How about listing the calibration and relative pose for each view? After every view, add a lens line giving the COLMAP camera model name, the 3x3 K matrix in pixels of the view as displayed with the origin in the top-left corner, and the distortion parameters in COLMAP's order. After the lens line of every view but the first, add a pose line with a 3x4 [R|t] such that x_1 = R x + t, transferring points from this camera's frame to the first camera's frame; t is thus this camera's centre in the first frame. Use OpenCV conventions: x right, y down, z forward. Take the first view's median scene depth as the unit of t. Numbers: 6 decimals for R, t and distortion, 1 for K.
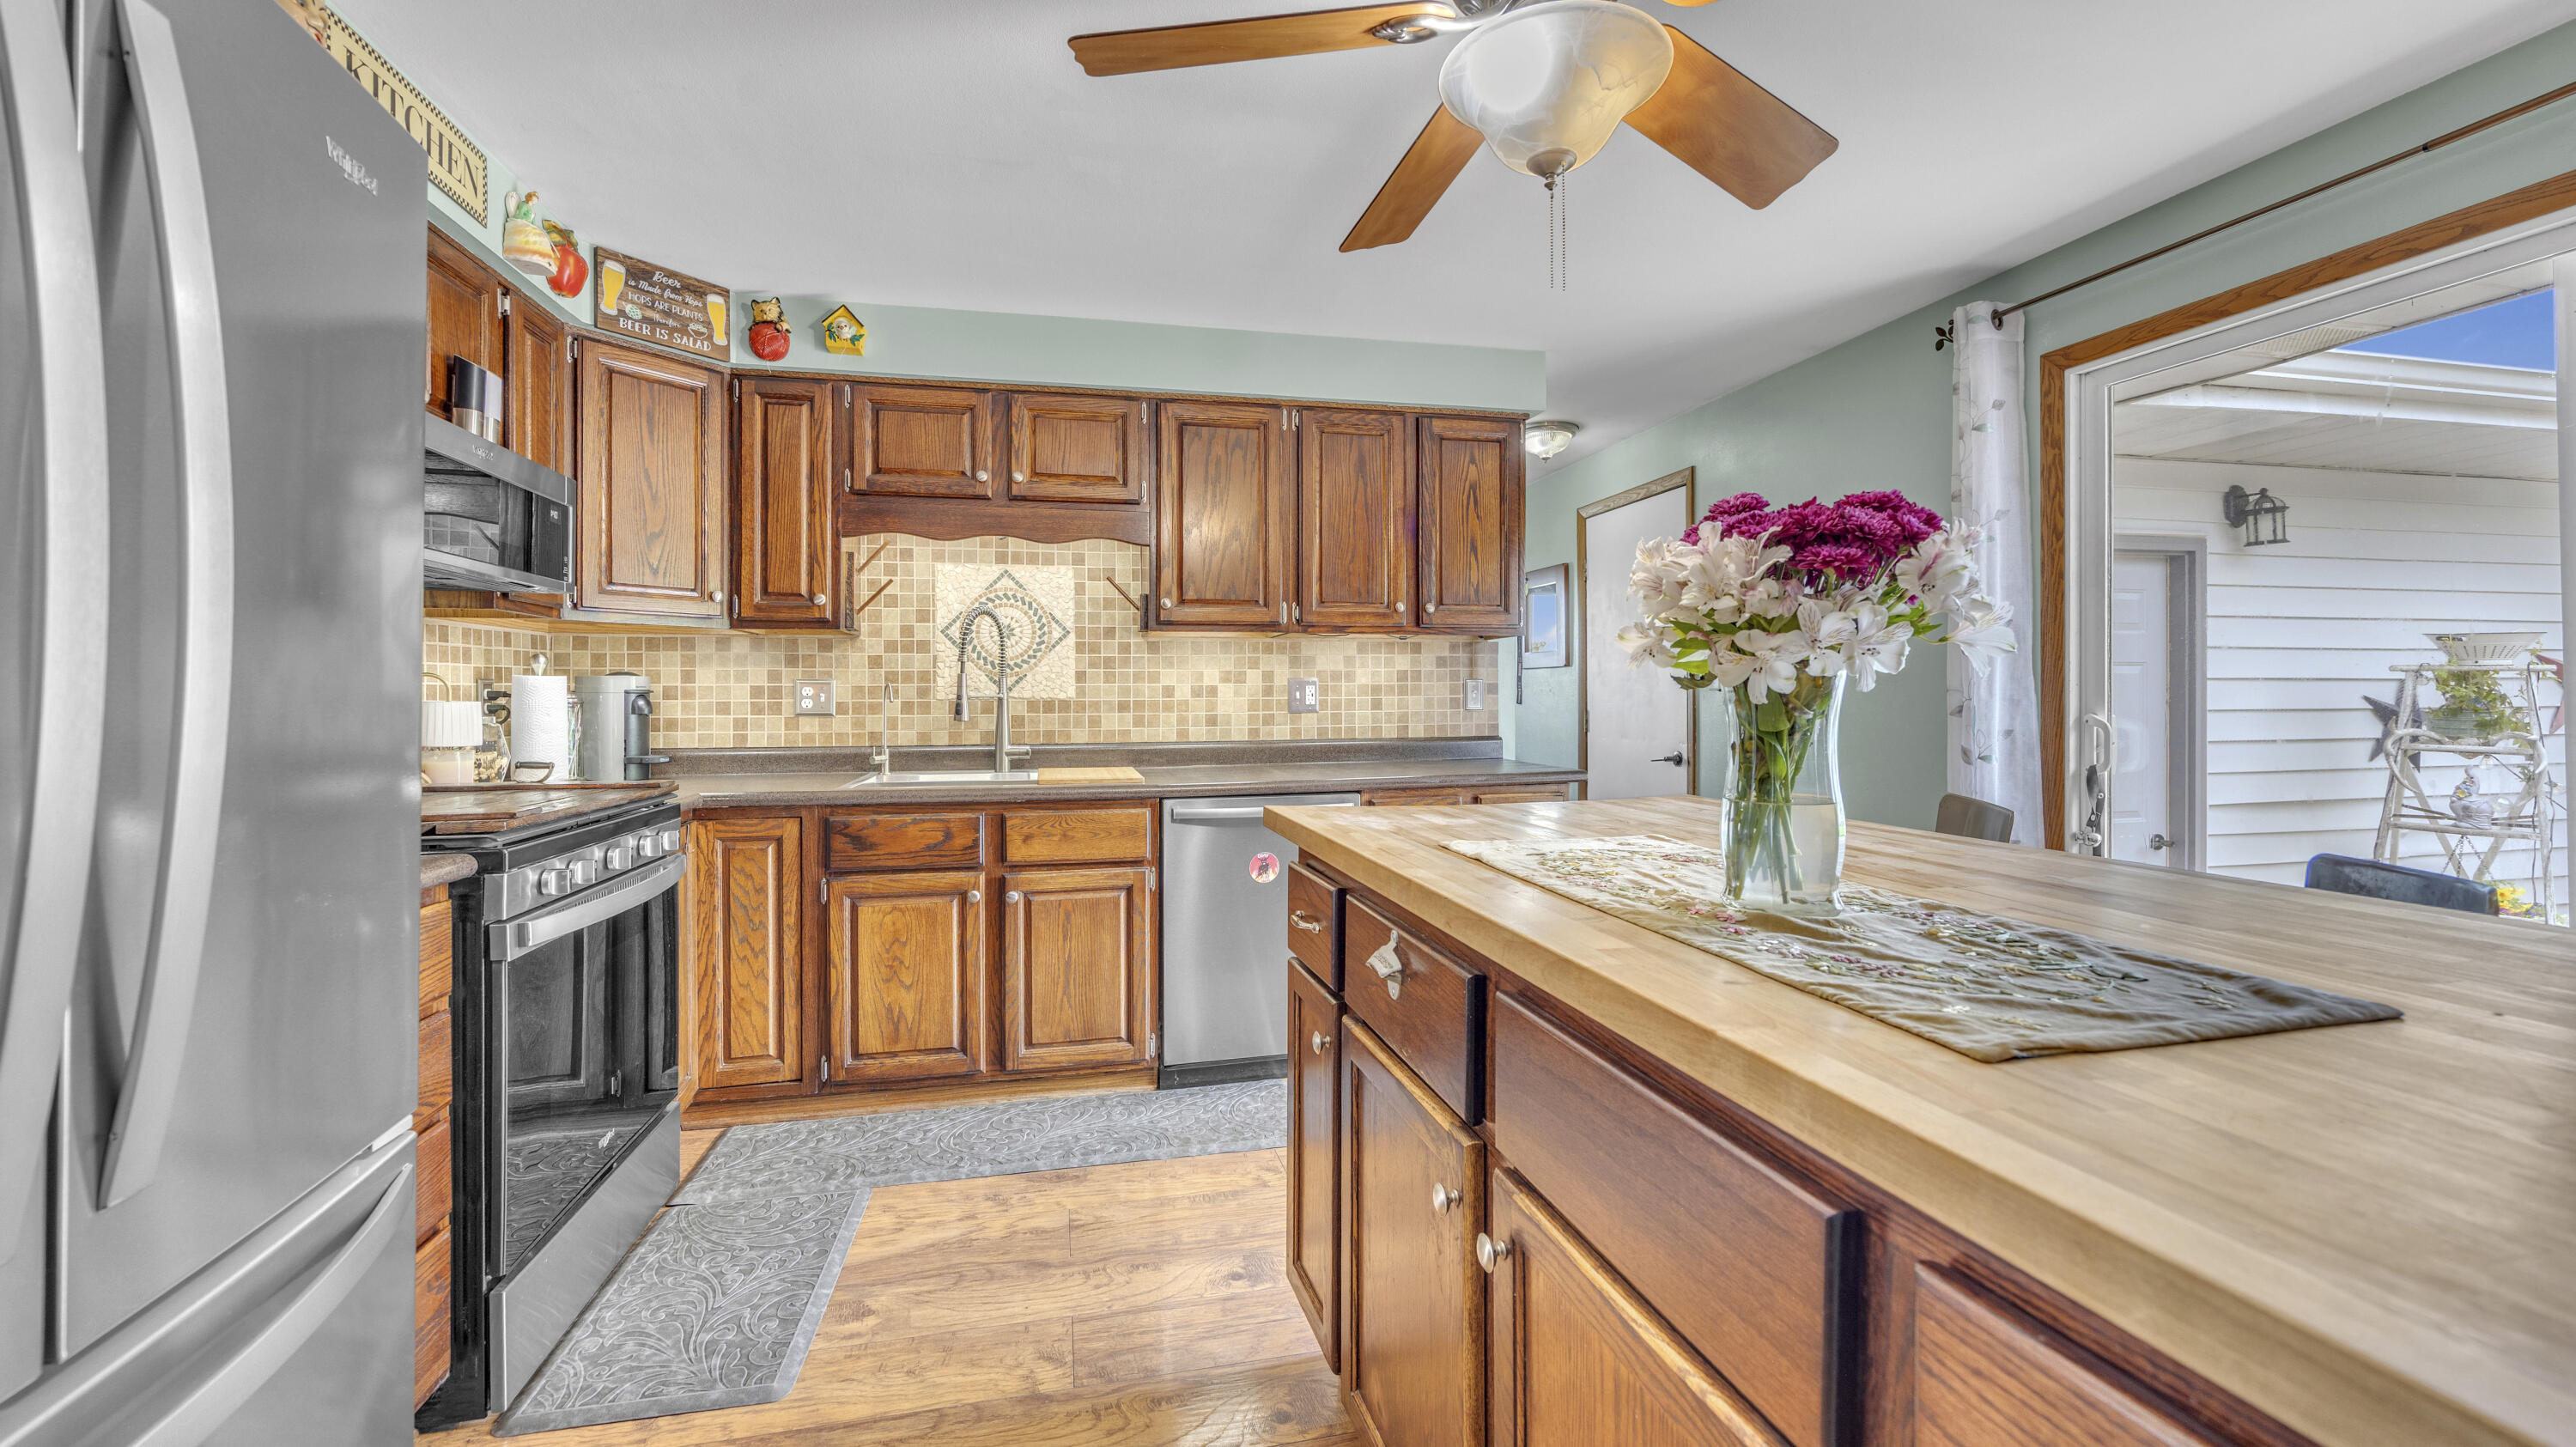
lens RADIAL K [[995.8, 0, 1270.5], [0, 995.8, 707.7], [0, 0, 1]] dist [-0.000081, 0.000142]
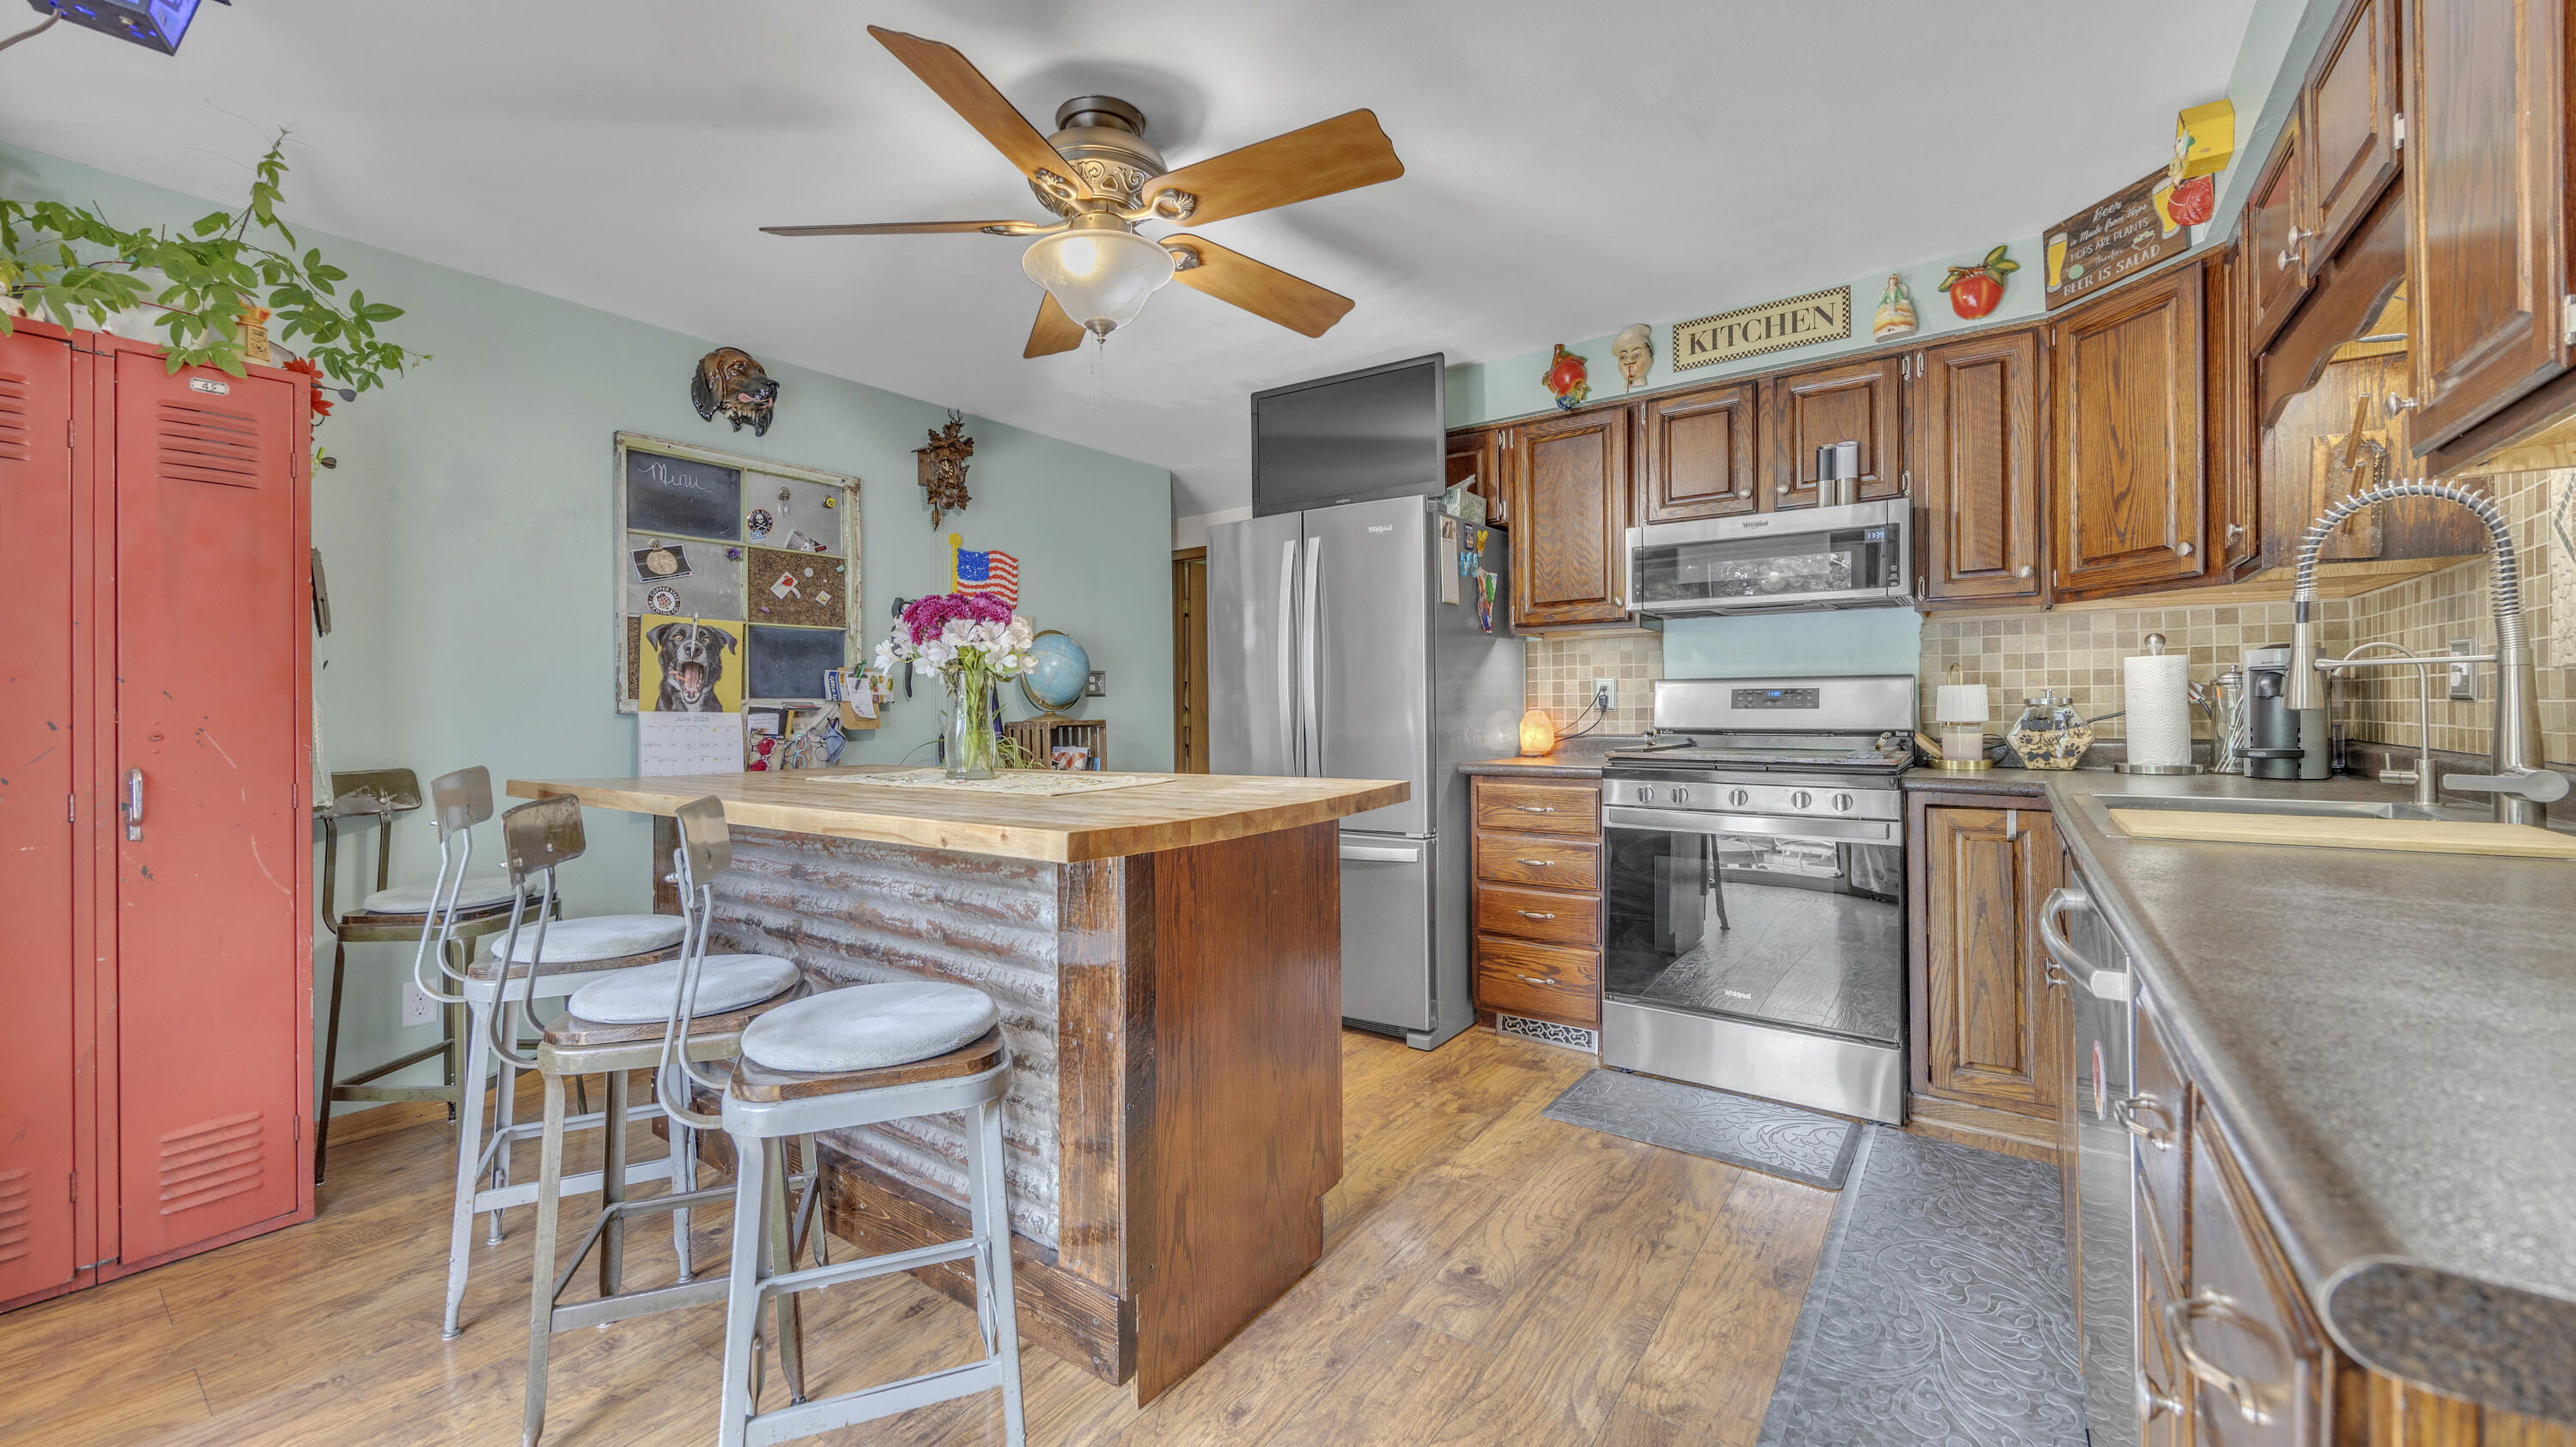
lens RADIAL K [[995.8, 0, 1270.5], [0, 995.8, 707.7], [0, 0, 1]] dist [-0.000081, 0.000142]
pose [[-0.755334, 0.017638, -0.655102, 0.459848], [0.012306, 0.999843, 0.012731, -0.002965], [0.655224, 0.001555, -0.755433, 0.981528]]
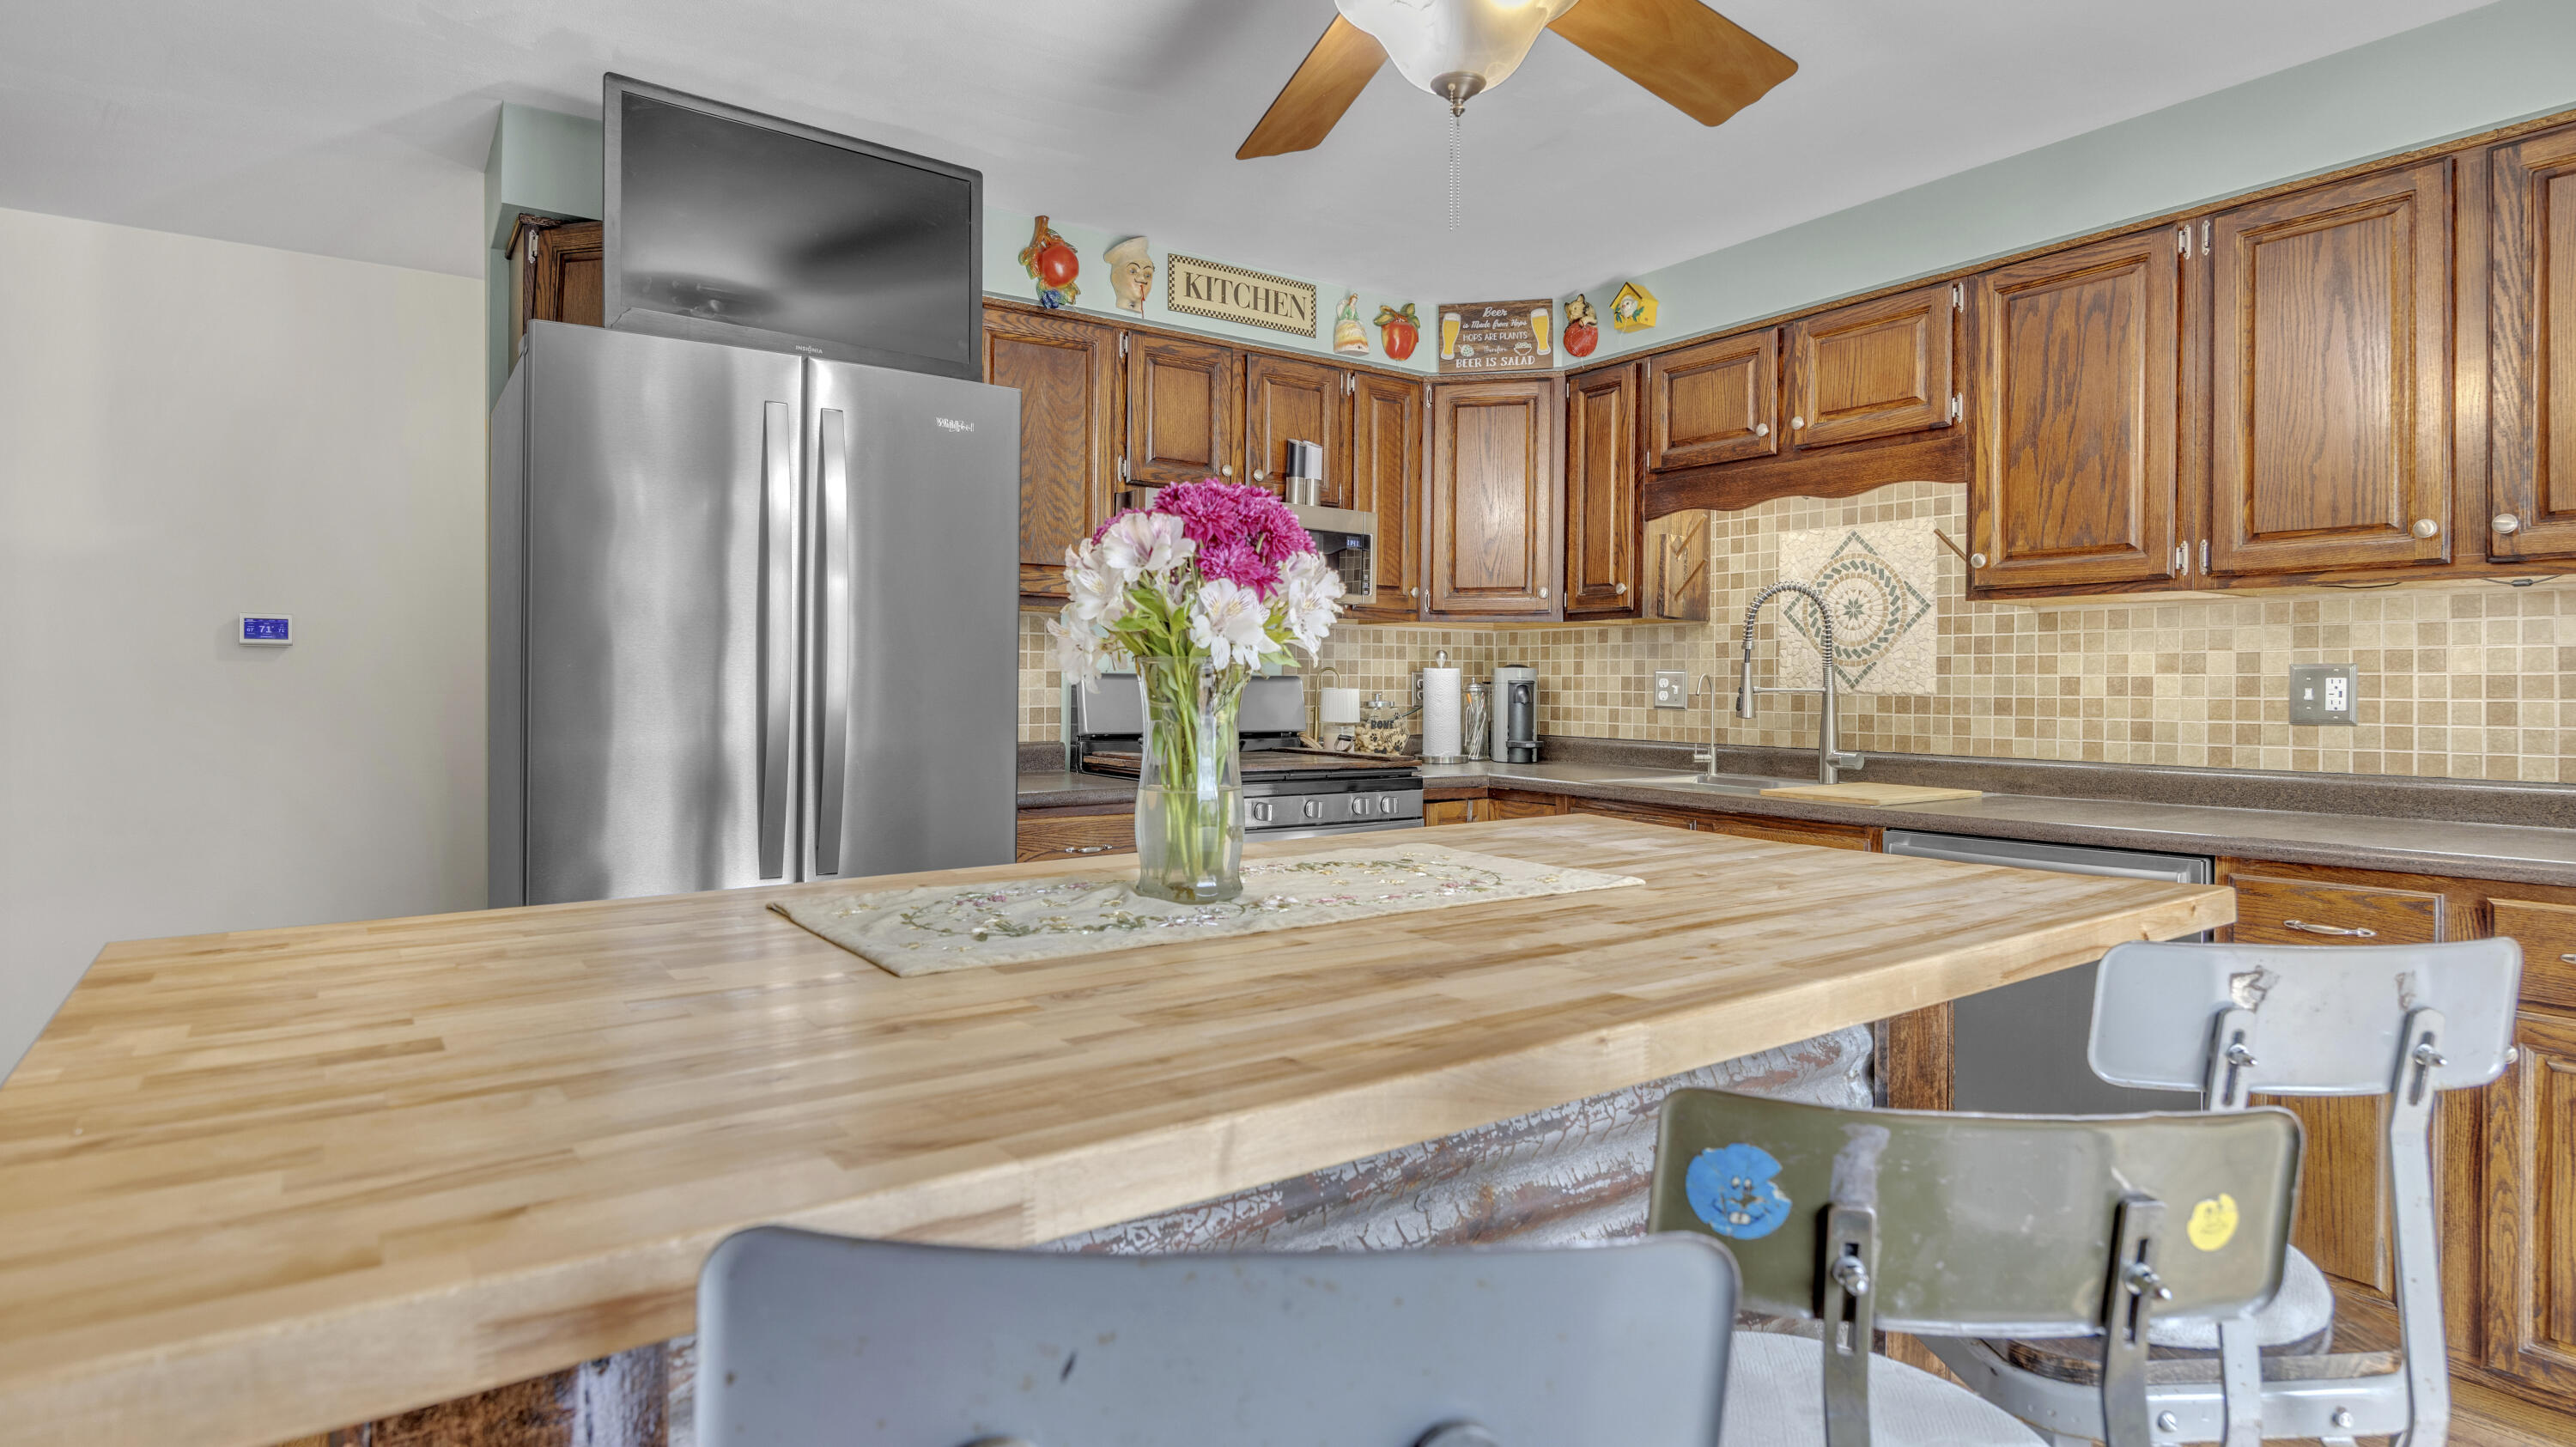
lens RADIAL K [[1336.8, 0, 1288.0], [0, 1336.8, 723.5], [0, 0, 1]] dist [-0.001252, 0.000003]
pose [[0.380208, 0.033764, -0.924284, 0.580153], [-0.018746, 0.999409, 0.028797, -0.007638], [0.924711, 0.006378, 0.380617, 0.183471]]
